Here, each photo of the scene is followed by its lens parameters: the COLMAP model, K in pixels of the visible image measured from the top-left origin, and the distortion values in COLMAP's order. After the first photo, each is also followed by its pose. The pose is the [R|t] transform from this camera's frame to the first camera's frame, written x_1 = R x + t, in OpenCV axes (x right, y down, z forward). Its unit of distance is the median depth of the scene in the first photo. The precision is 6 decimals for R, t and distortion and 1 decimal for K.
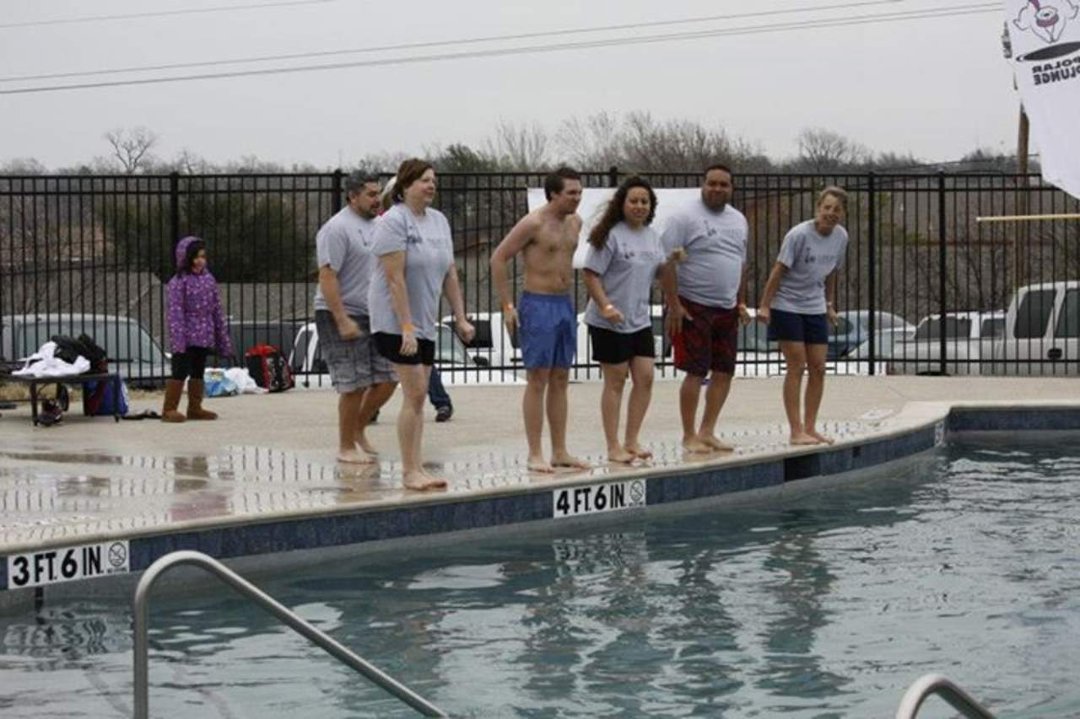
lens RADIAL K [[4950.3, 0, 538.8], [0, 4950.3, 307.5], [0, 0, 1]] dist [-0.392741, -3.438322]
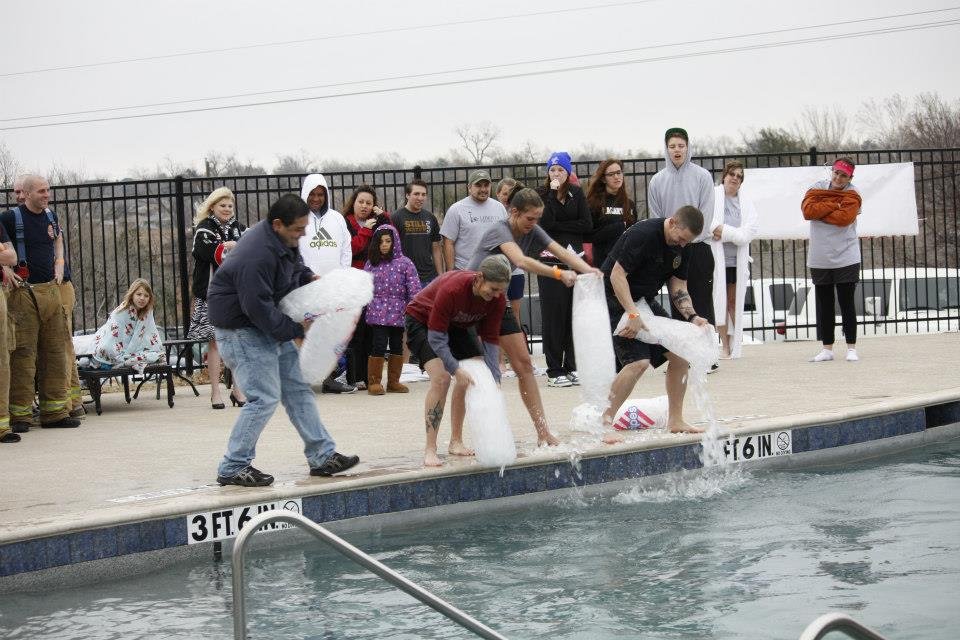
lens RADIAL K [[4400.3, 0, 478.9], [0, 4400.3, 273.8], [0, 0, 1]] dist [-0.392741, -3.438322]
pose [[0.988169, -0.030711, -0.150261, 0.106877], [0.030993, 0.999519, -0.000465, -0.002301], [0.150203, -0.004198, 0.988646, 0.012963]]
